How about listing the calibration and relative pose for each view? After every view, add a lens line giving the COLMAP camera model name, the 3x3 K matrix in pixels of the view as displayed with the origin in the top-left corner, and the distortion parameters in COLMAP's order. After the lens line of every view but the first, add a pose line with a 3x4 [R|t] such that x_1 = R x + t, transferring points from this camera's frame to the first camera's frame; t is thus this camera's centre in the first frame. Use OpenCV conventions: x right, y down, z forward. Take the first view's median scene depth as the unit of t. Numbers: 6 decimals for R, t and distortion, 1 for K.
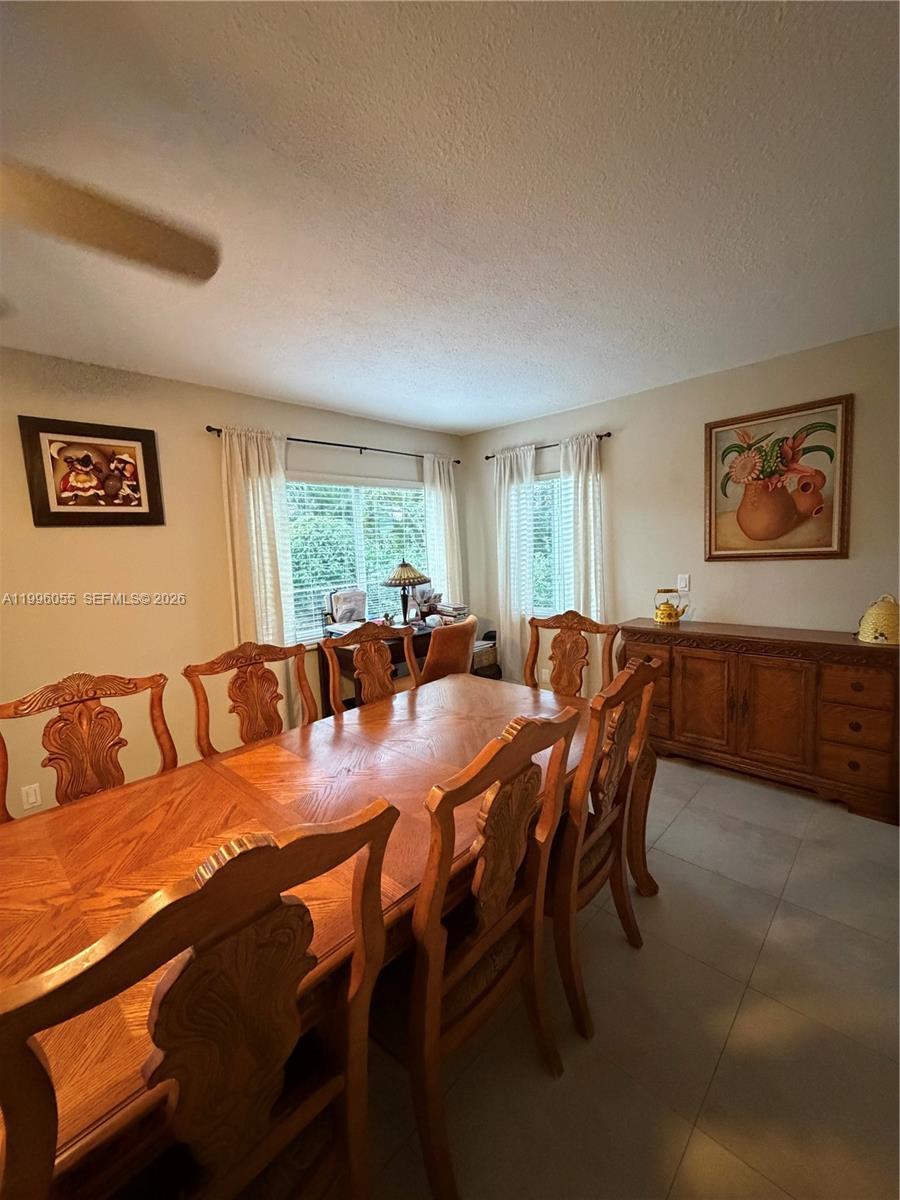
lens RADIAL K [[478.5, 0, 450.0], [0, 478.5, 600.0], [0, 0, 1]] dist [0.001053, 0.000071]
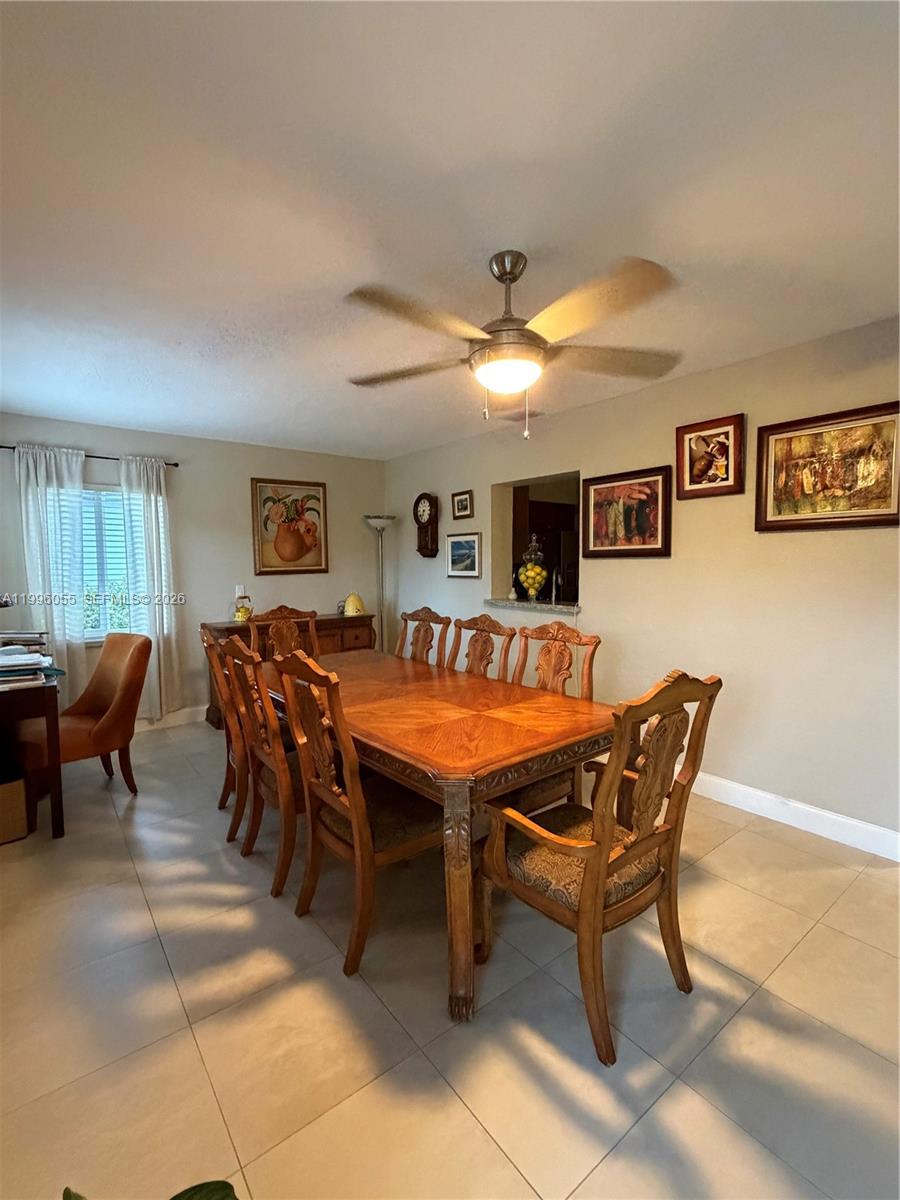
lens RADIAL K [[545.0, 0, 450.0], [0, 545.0, 600.0], [0, 0, 1]] dist [-0.000315, -0.000057]
pose [[0.129392, -0.027780, 0.991204, -1.052161], [0.112718, 0.993540, 0.013131, 0.036374], [-0.985166, 0.110028, 0.131688, 0.267252]]
